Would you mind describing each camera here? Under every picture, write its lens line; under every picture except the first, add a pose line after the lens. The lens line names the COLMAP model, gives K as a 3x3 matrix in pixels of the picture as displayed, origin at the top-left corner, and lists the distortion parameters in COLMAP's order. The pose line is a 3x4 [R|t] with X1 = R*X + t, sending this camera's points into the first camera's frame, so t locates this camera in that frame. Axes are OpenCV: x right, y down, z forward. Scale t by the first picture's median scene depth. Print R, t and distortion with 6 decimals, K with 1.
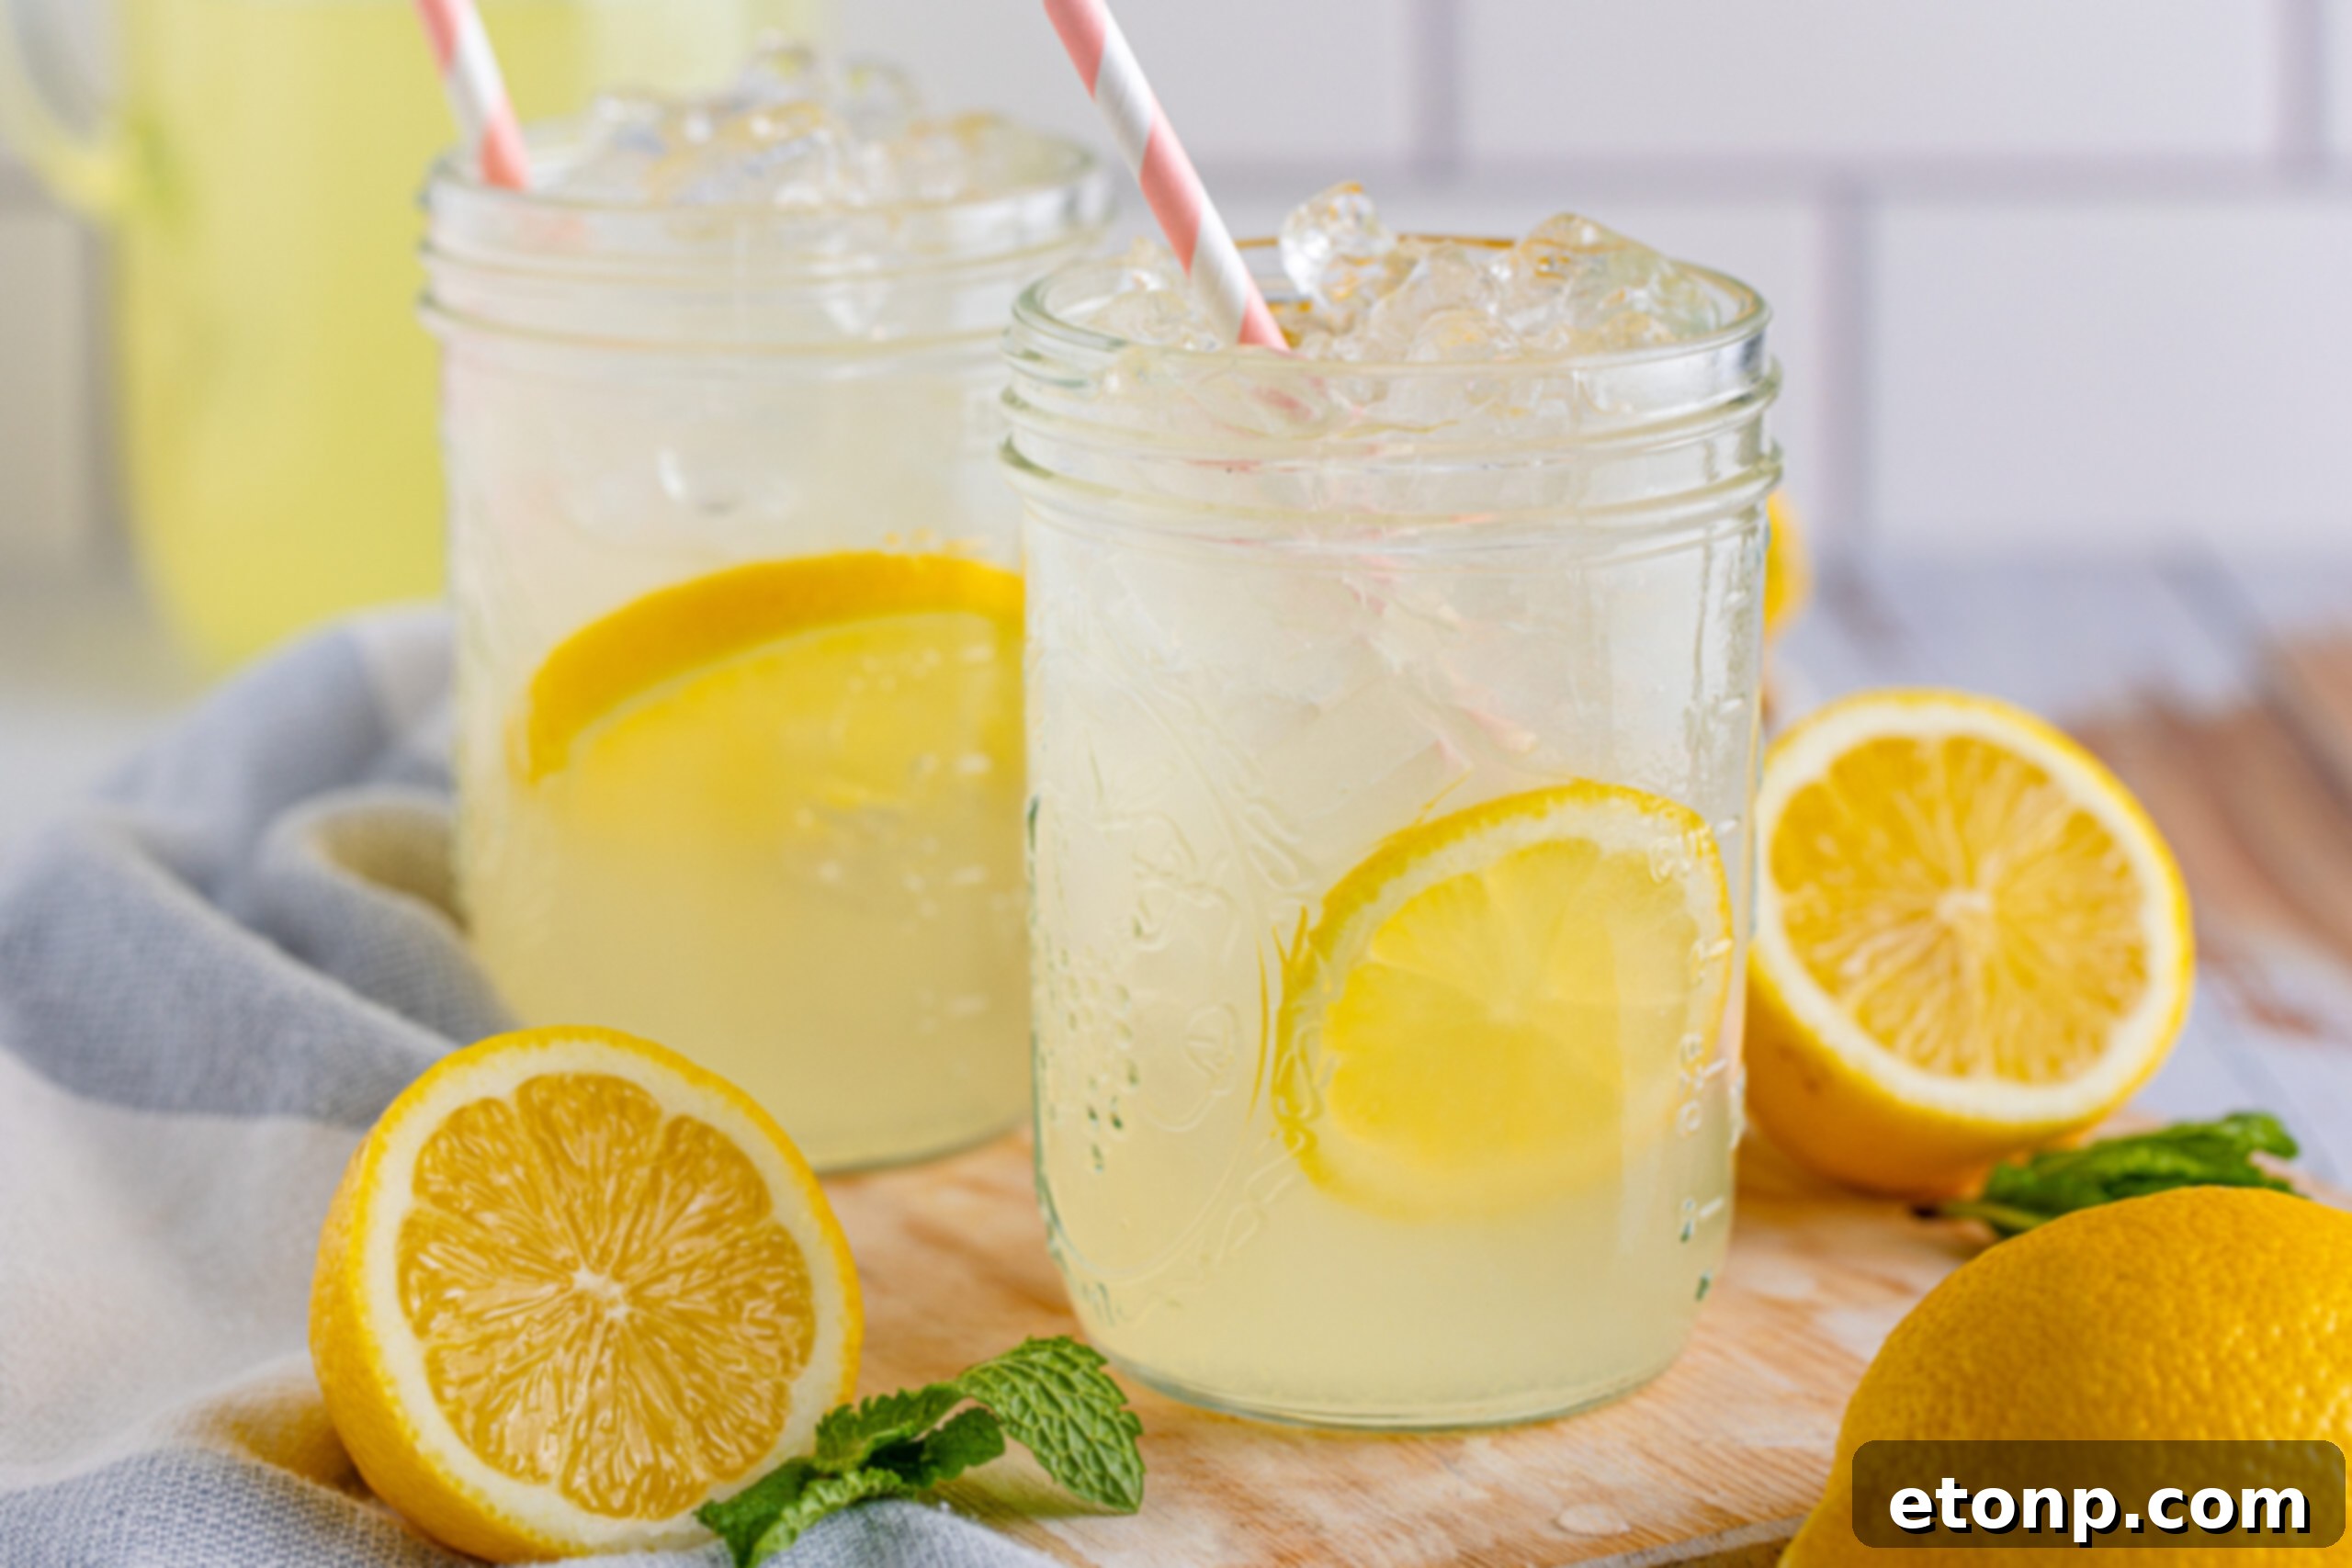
lens RADIAL K [[7751.9, 0, 1176.0], [0, 7751.9, 784.0], [0, 0, 1]] dist [-0.034750, 0.783206]
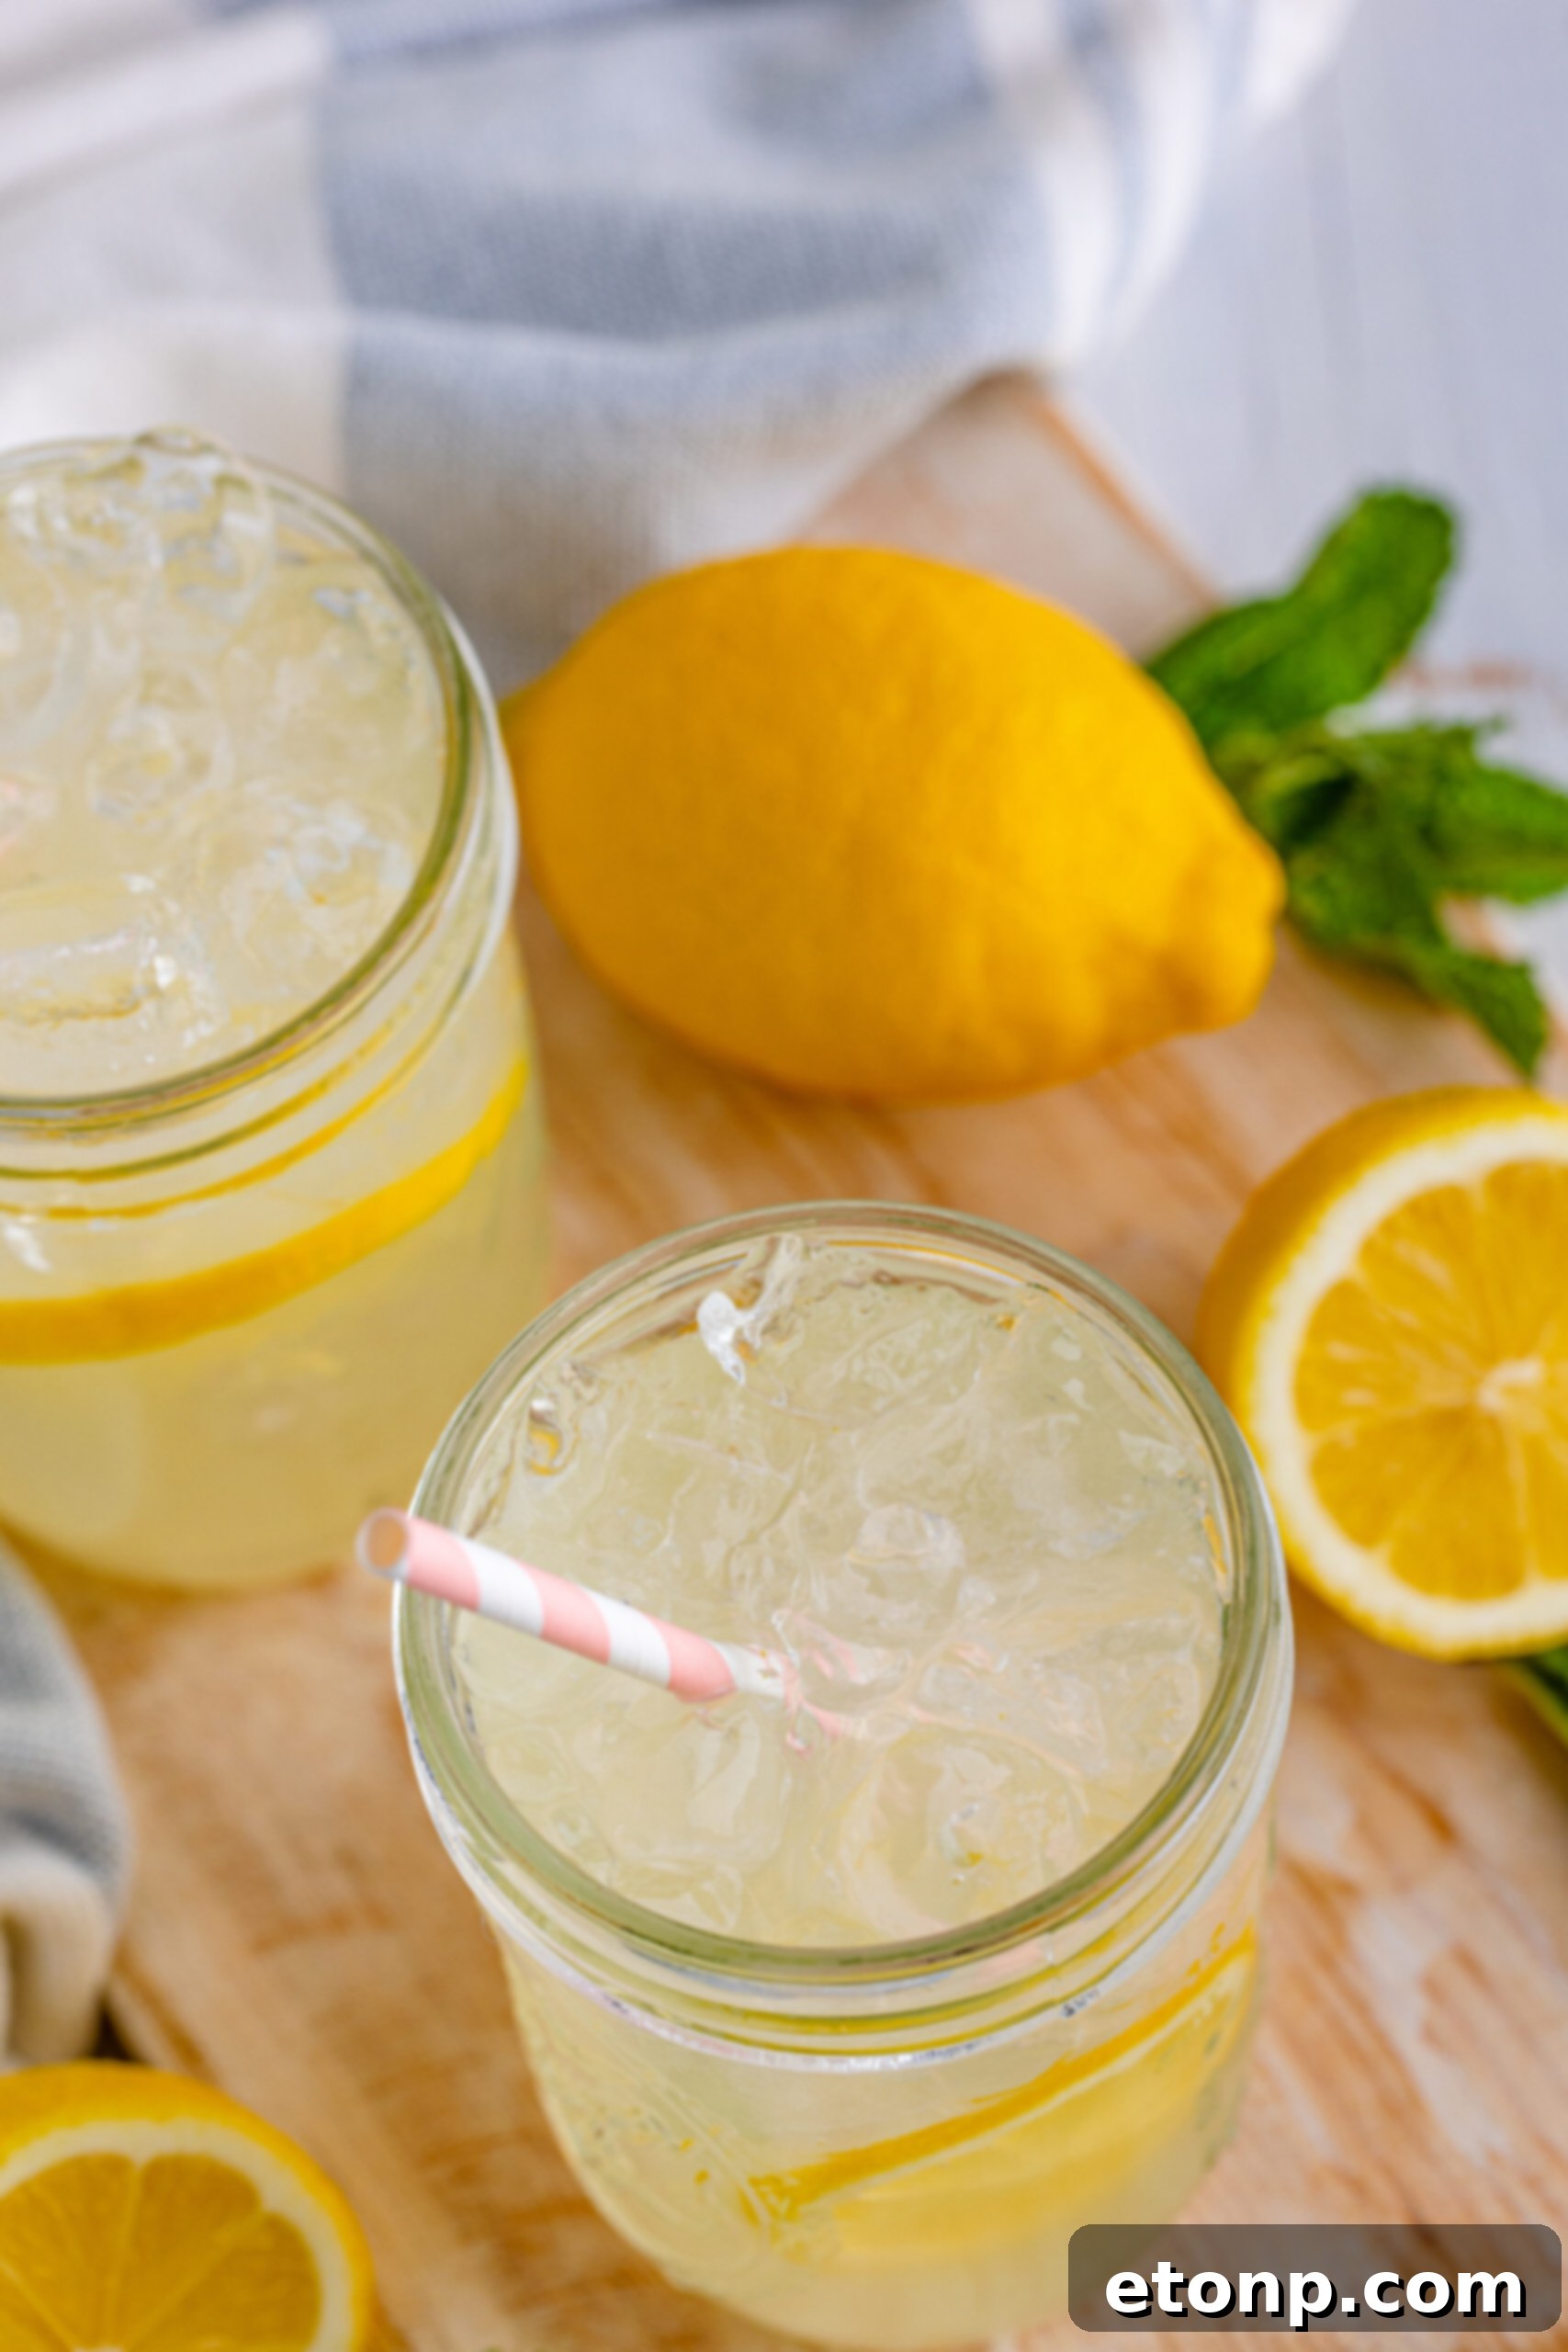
lens RADIAL K [[7751.9, 0, 784.0], [0, 7751.9, 1176.0], [0, 0, 1]] dist [-0.034750, 0.783206]
pose [[0.997234, -0.065661, -0.034815, 0.055846], [0.069852, 0.668111, 0.740775, -0.758928], [-0.025380, -0.741159, 0.670850, 0.459418]]
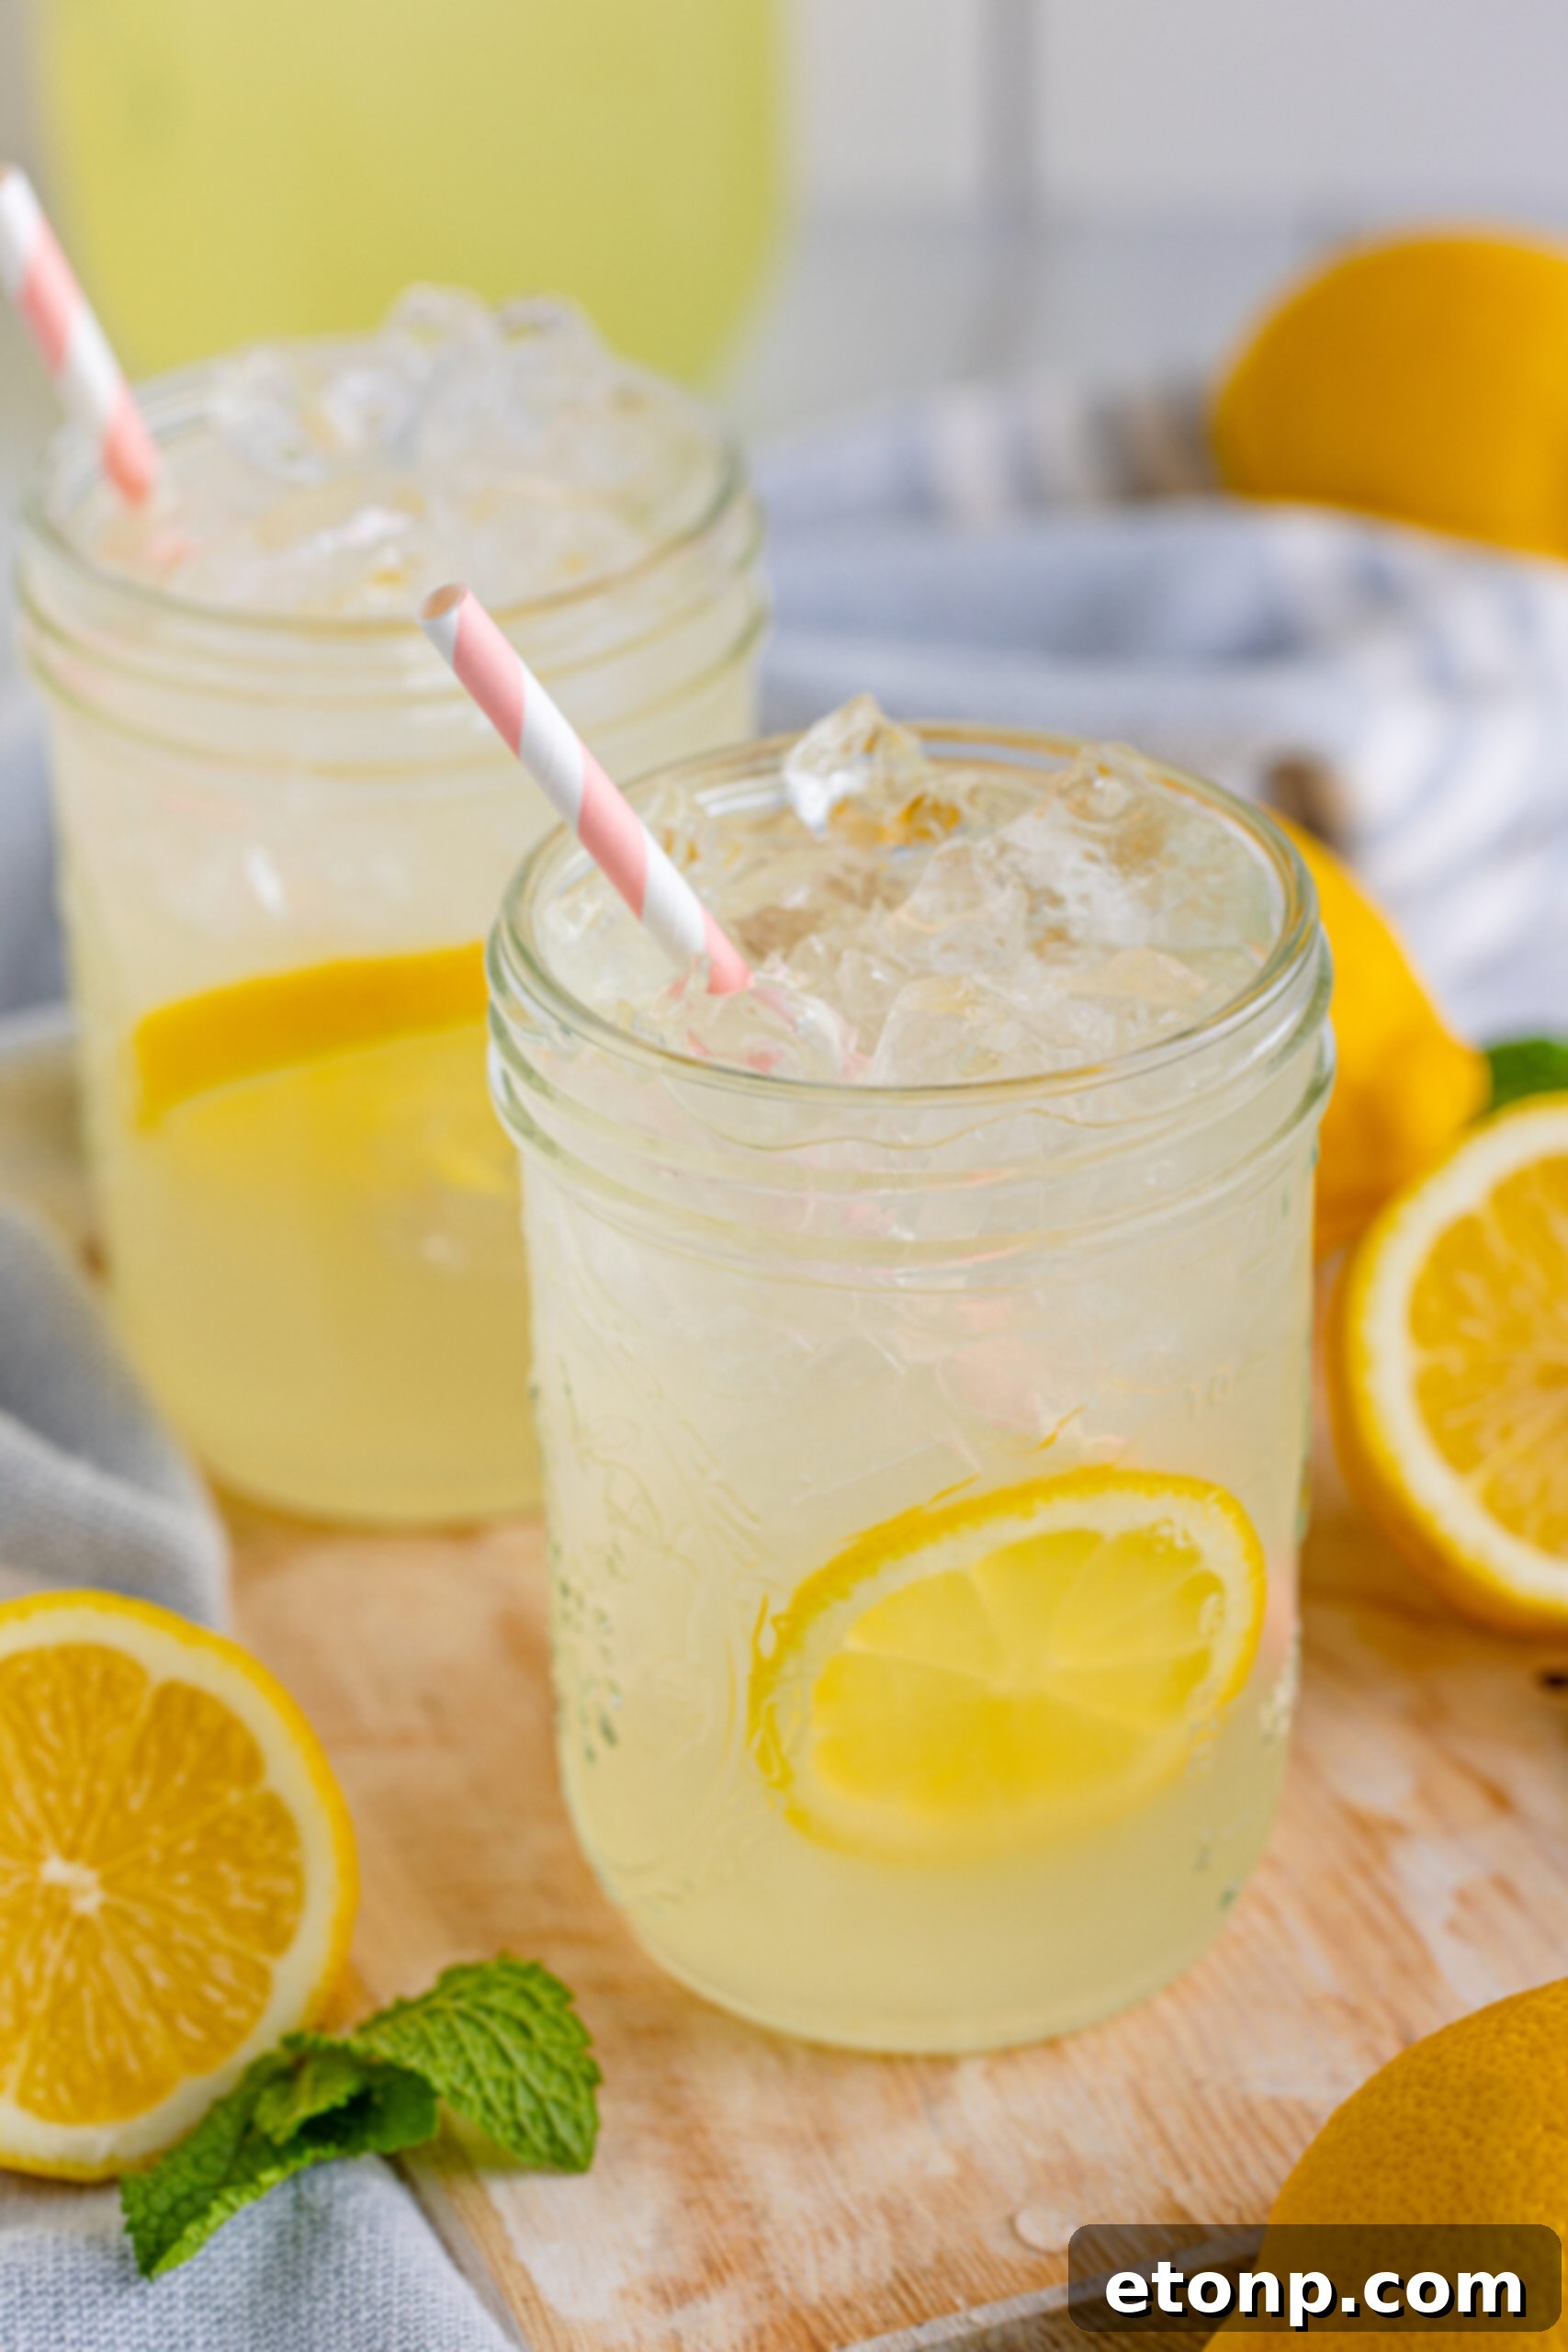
lens RADIAL K [[7954.0, 0, 784.0], [0, 7954.0, 1176.0], [0, 0, 1]] dist [0.042058, -0.071969]
pose [[0.988105, 0.054955, -0.143624, 0.154923], [-0.013651, 0.961624, 0.274030, -0.298522], [0.153172, -0.268809, 0.950936, 0.086032]]
